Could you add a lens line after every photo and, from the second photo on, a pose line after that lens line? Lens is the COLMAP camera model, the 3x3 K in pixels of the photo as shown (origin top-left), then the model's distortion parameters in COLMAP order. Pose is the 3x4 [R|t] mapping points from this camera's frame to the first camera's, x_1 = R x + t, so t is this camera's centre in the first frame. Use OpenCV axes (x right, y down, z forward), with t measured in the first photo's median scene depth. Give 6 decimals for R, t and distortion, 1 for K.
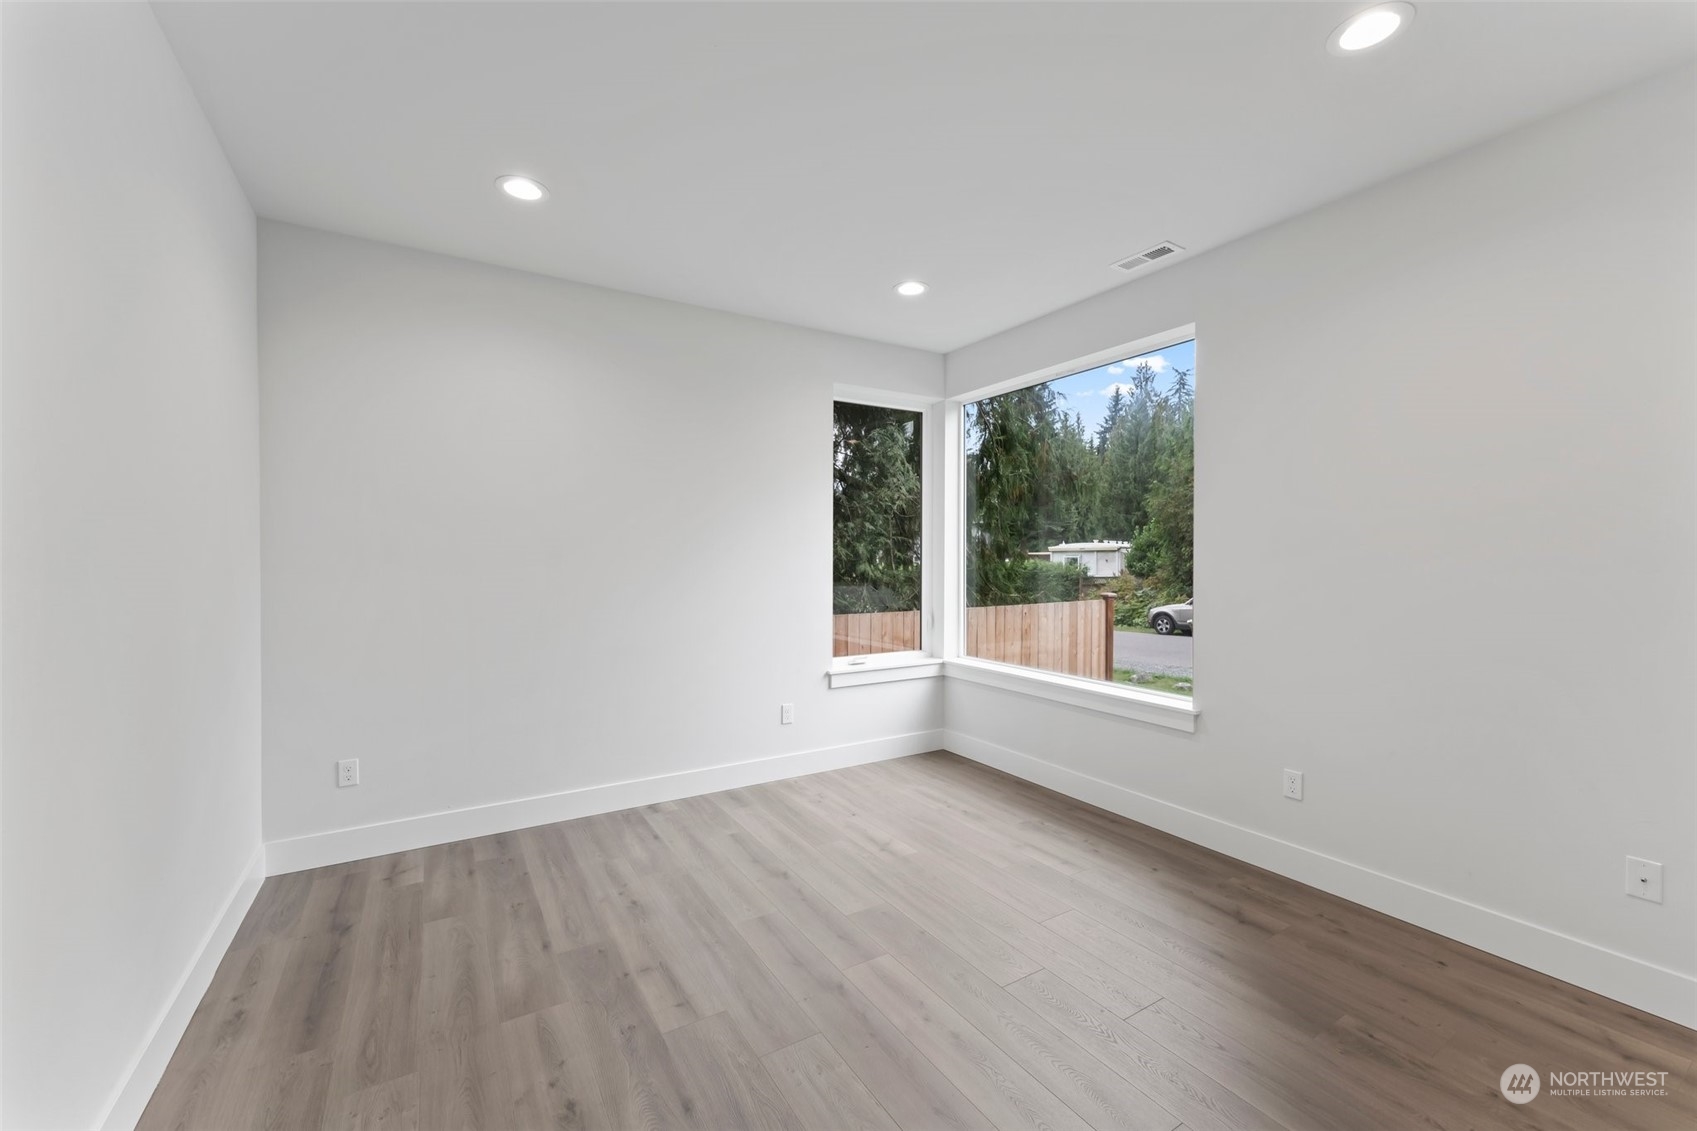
lens RADIAL K [[680.2, 0, 848.3], [0, 680.2, 550.4], [0, 0, 1]] dist [-0.000734, -0.000707]
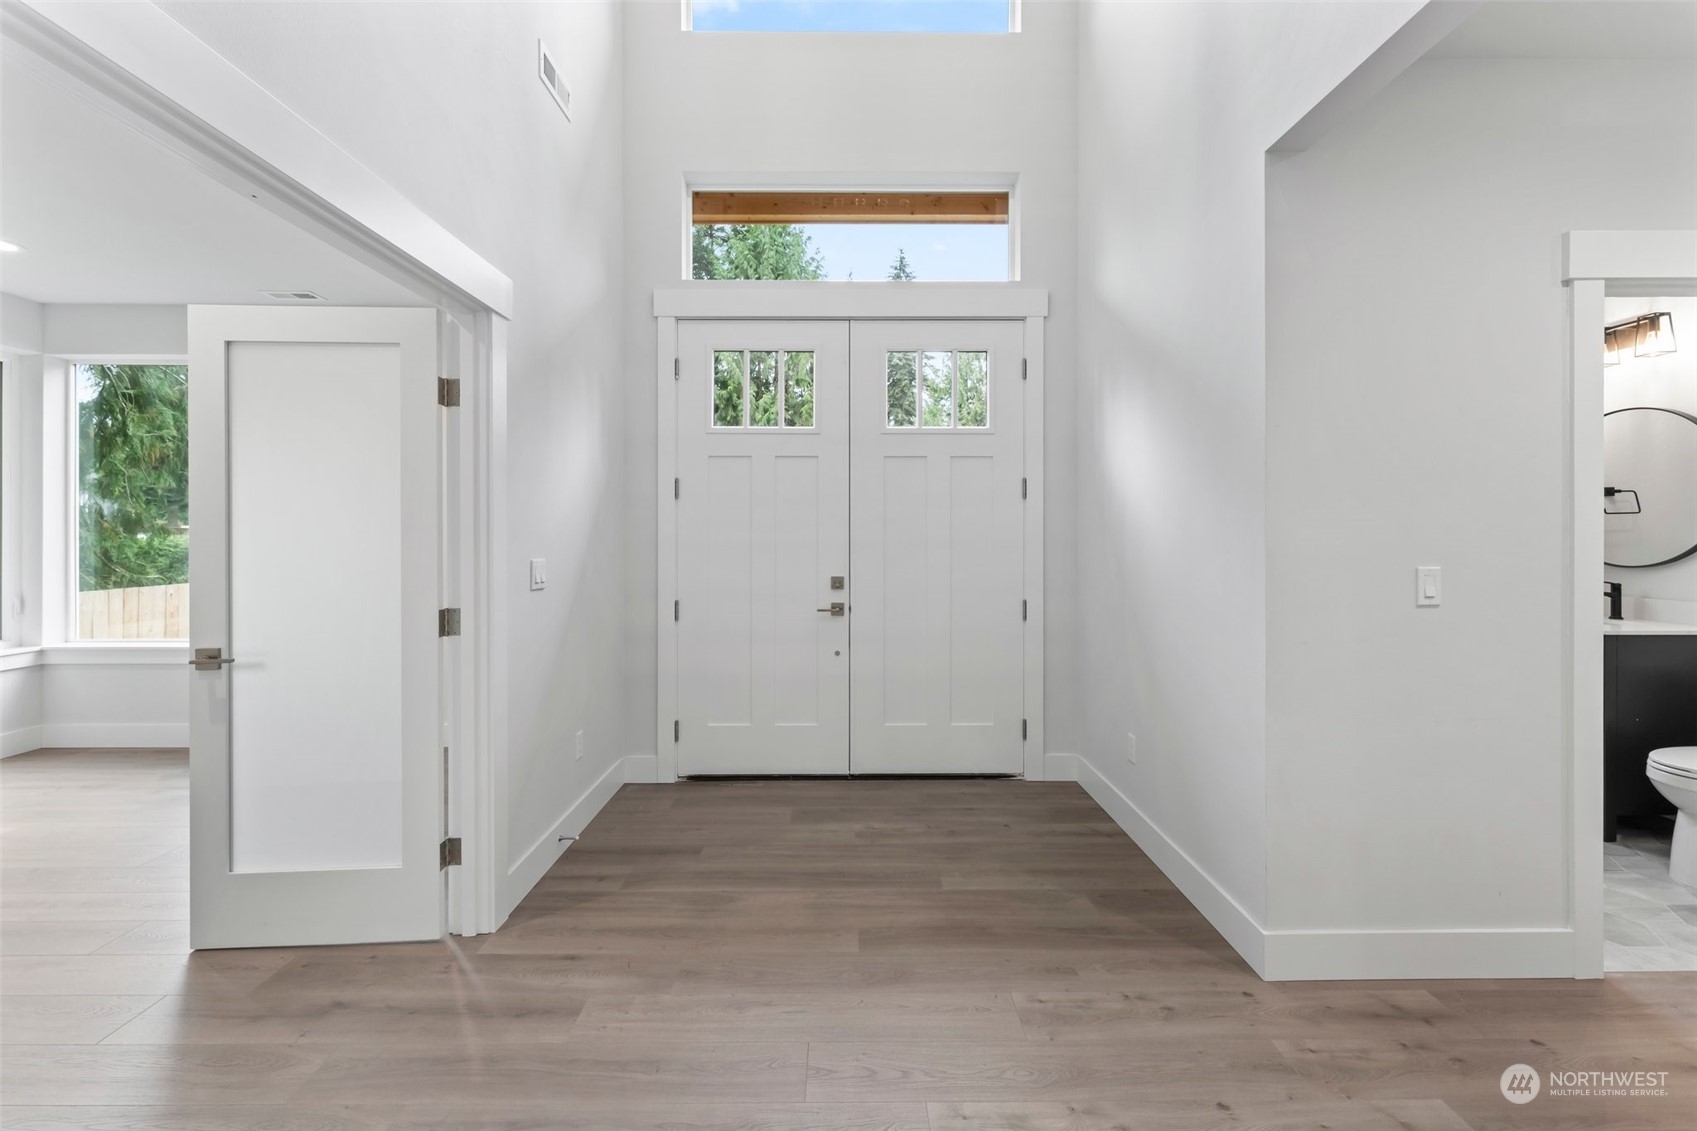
lens RADIAL K [[680.2, 0, 848.3], [0, 680.2, 550.4], [0, 0, 1]] dist [-0.000734, -0.000707]
pose [[0.510426, -0.012964, 0.859824, -0.049023], [-0.015643, 0.999581, 0.024357, -0.000747], [-0.859779, -0.025882, 0.510010, -0.207960]]
